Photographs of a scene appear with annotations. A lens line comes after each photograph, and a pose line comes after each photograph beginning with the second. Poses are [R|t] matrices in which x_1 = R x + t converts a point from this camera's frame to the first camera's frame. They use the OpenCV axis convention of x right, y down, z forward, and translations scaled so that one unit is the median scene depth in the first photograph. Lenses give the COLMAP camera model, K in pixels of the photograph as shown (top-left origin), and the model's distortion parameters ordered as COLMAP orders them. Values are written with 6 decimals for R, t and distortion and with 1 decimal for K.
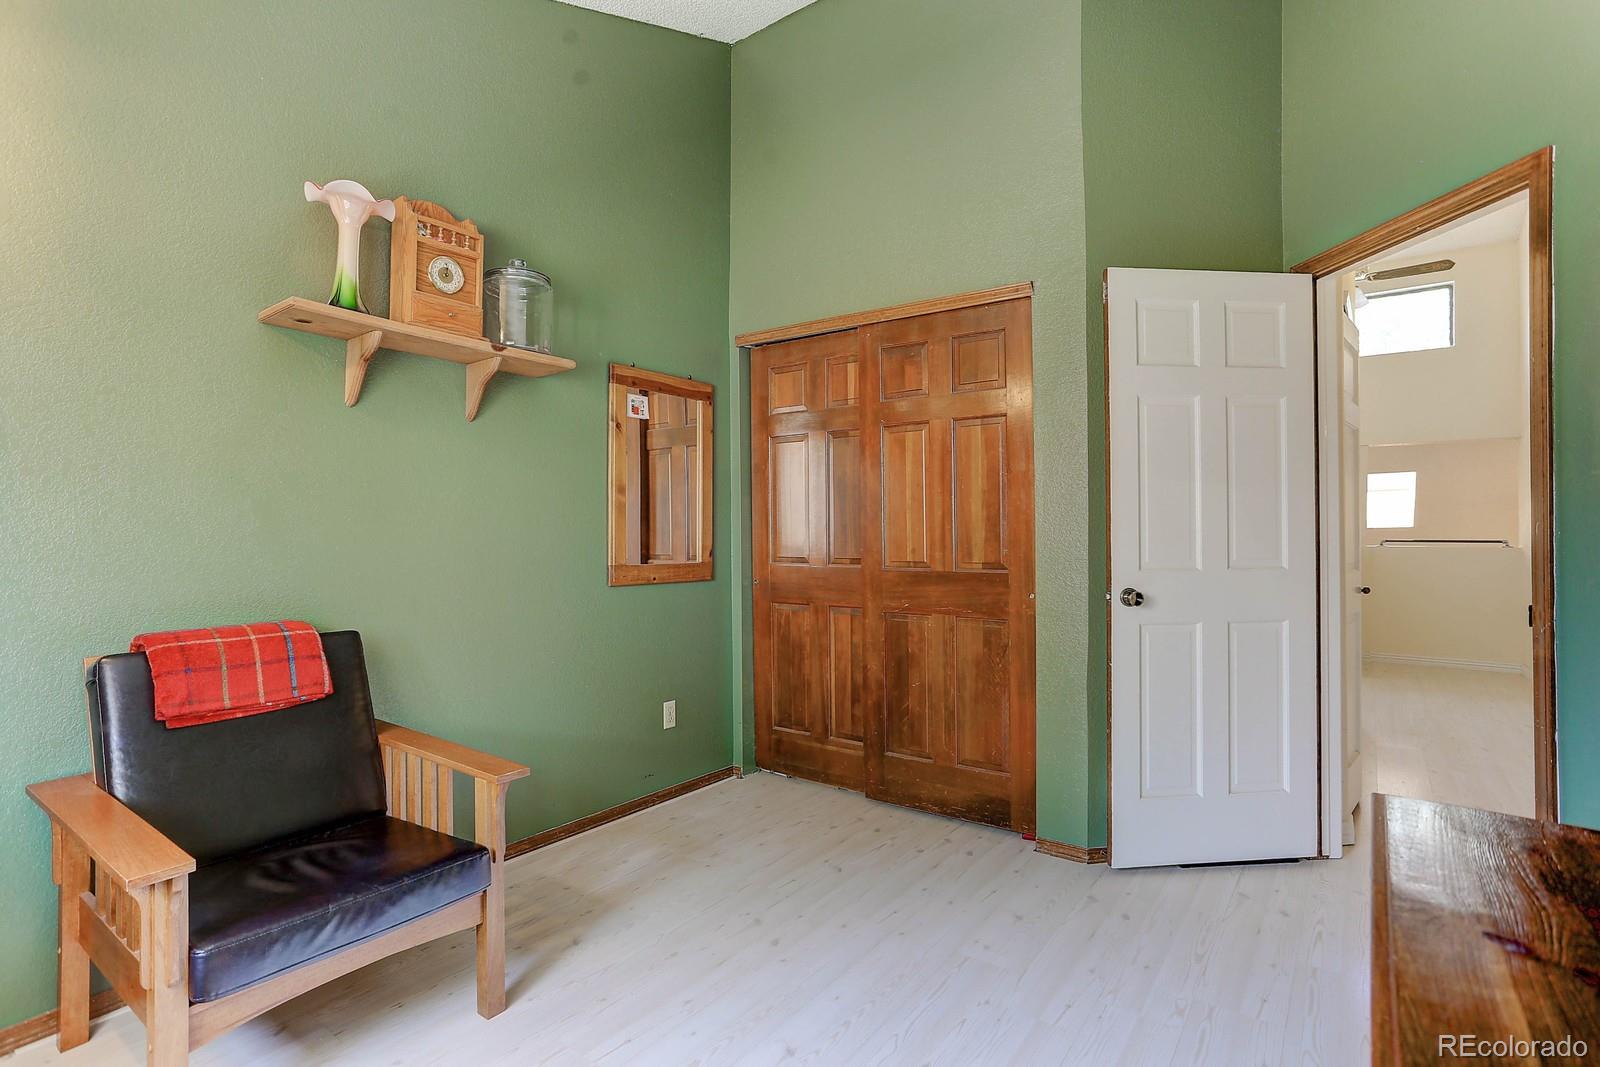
lens RADIAL K [[778.9, 0, 801.7], [0, 778.9, 530.4], [0, 0, 1]] dist [-0.024734, 0.011587]
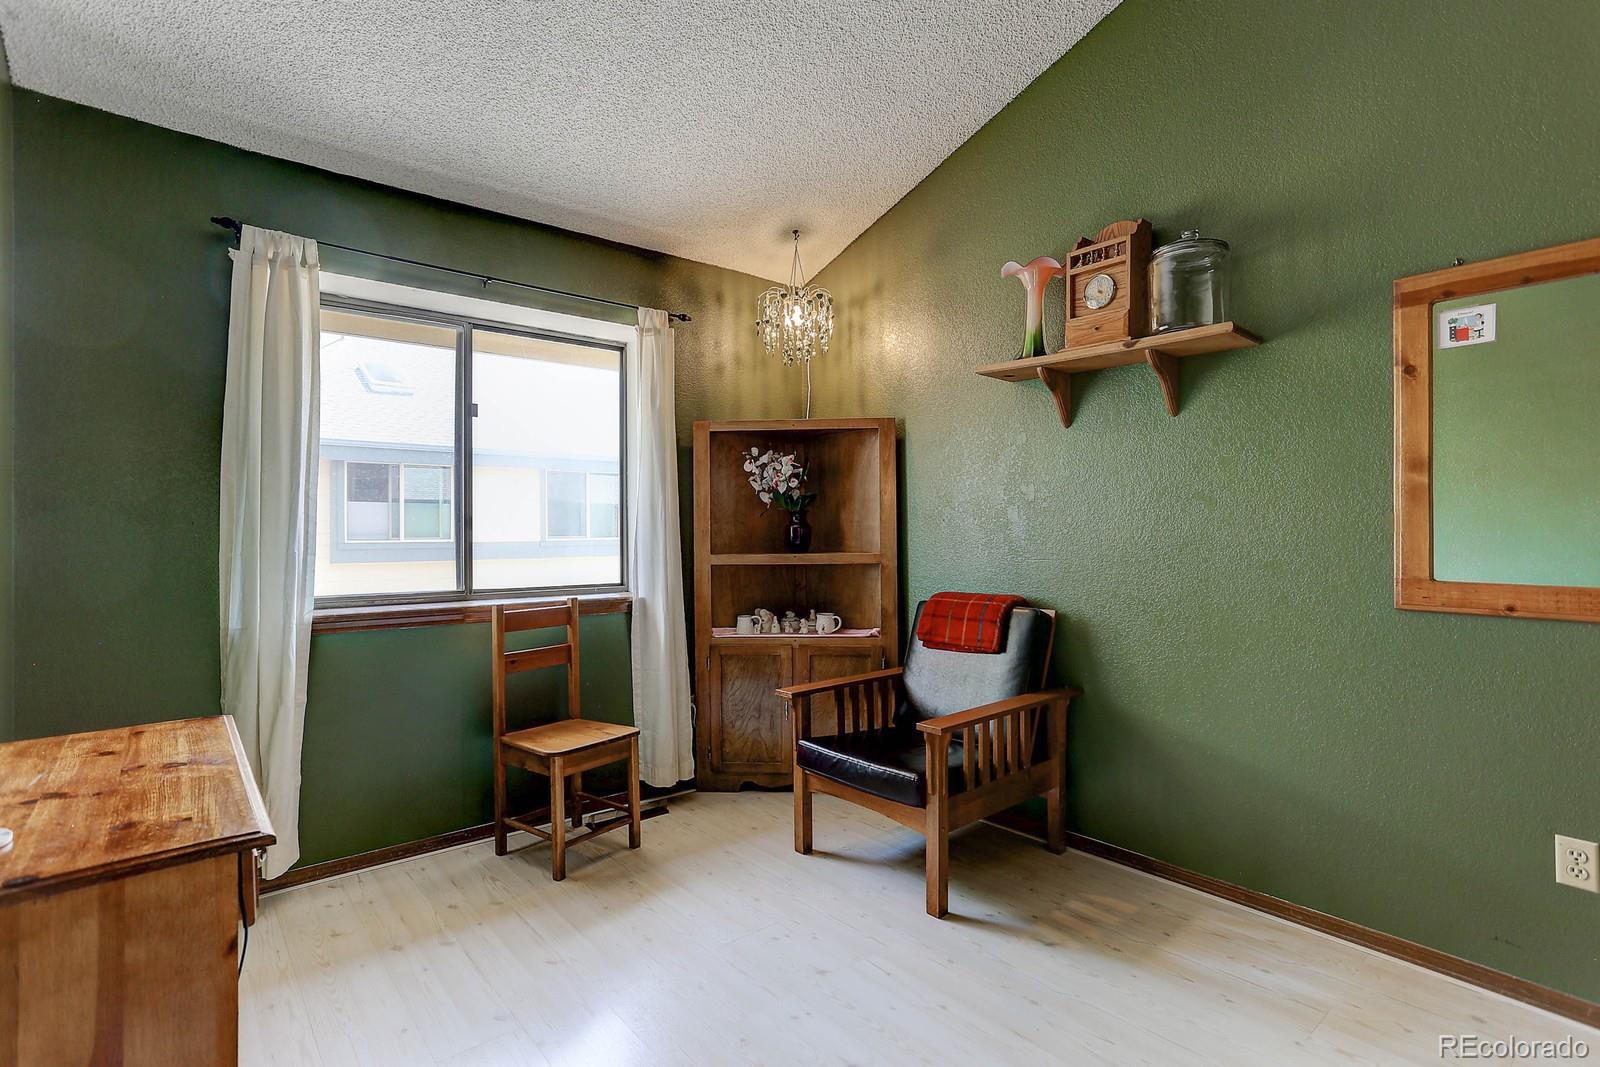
lens RADIAL K [[778.9, 0, 802.9], [0, 778.9, 530.7], [0, 0, 1]] dist [-0.024734, 0.011587]
pose [[-0.233829, 0.003477, -0.972272, 0.636416], [0.007558, 0.999970, 0.001758, -0.003049], [0.972248, -0.006938, -0.233848, 0.790390]]
